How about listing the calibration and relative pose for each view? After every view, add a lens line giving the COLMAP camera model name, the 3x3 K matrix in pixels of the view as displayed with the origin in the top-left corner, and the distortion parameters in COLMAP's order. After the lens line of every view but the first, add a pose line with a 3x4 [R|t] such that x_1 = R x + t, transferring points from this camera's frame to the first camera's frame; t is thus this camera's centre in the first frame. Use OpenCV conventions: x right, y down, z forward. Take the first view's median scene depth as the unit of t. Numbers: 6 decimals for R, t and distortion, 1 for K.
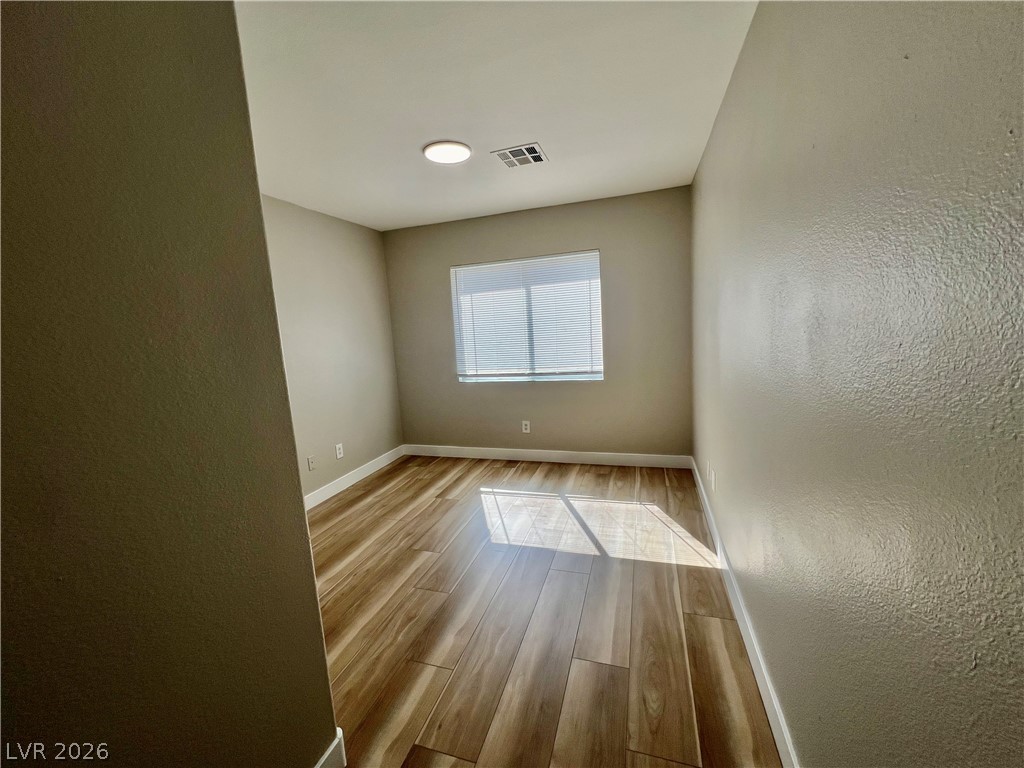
lens RADIAL K [[410.4, 0, 511.8], [0, 410.4, 382.5], [0, 0, 1]] dist [0.000117, -0.000133]
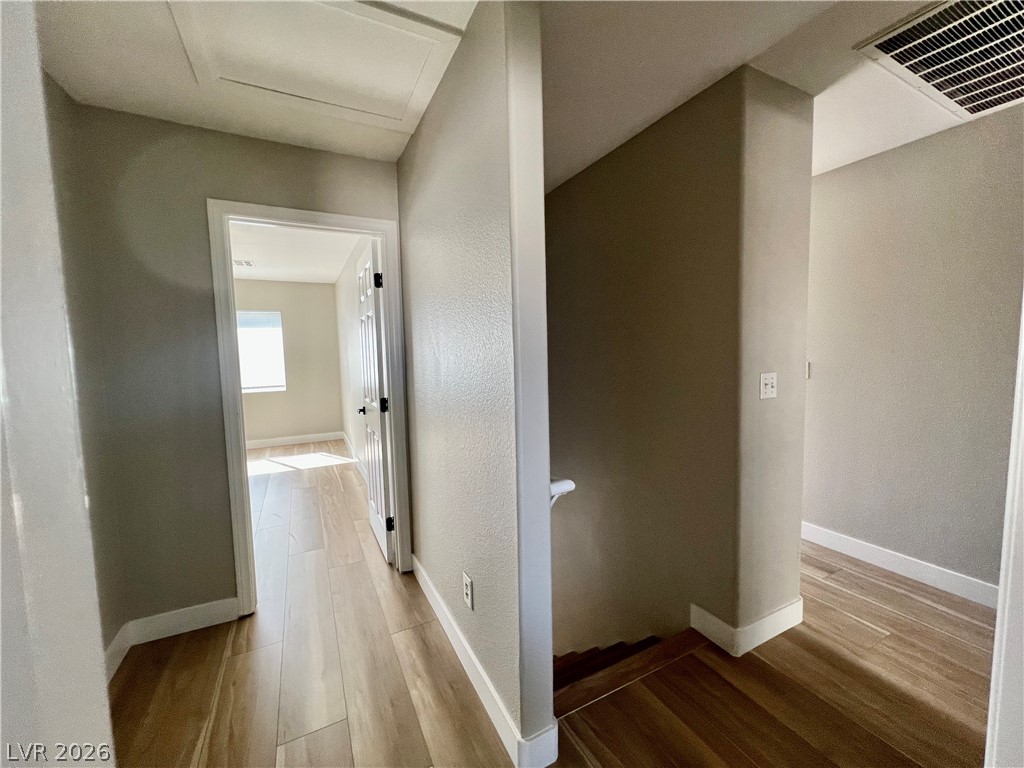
lens RADIAL K [[410.4, 0, 511.8], [0, 410.4, 382.5], [0, 0, 1]] dist [0.000117, -0.000133]
pose [[0.706062, -0.008754, 0.708096, -0.446435], [0.076526, 0.995011, -0.064006, 0.206009], [-0.704003, 0.099380, 0.703209, -1.162169]]
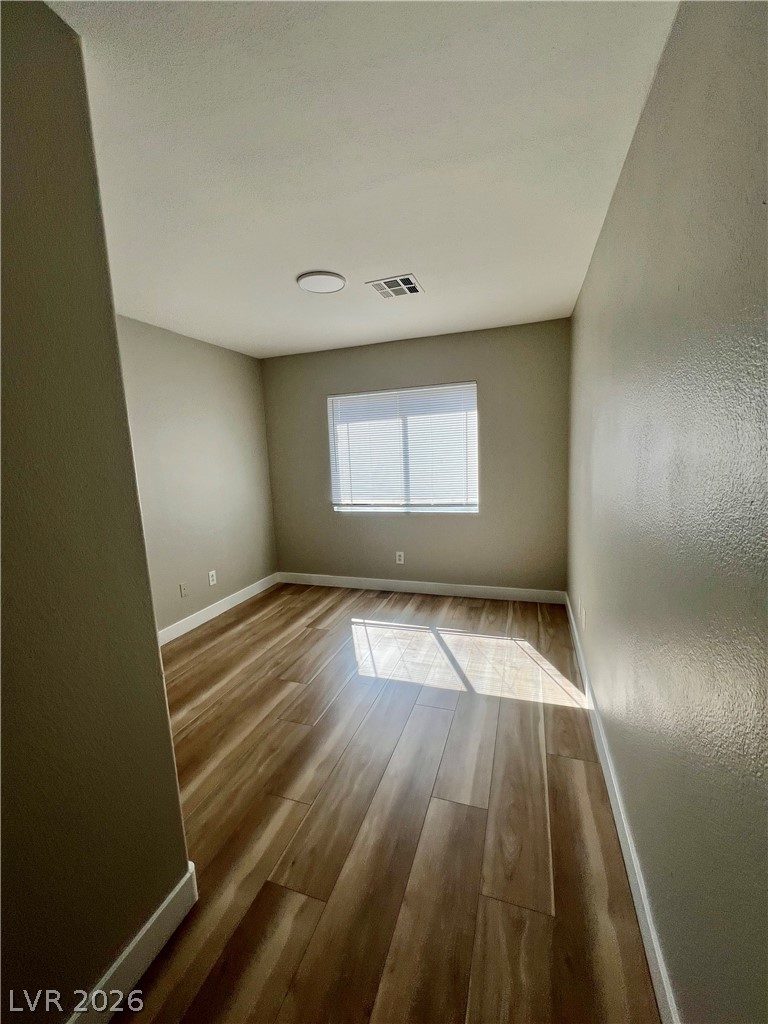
lens RADIAL K [[410.4, 0, 386.4], [0, 410.4, 511.6], [0, 0, 1]] dist [0.000117, -0.000133]
pose [[0.999632, 0.021541, -0.016468, 0.027040], [-0.021457, 0.999756, 0.005252, -0.014099], [0.016577, -0.004896, 0.999851, 0.006345]]
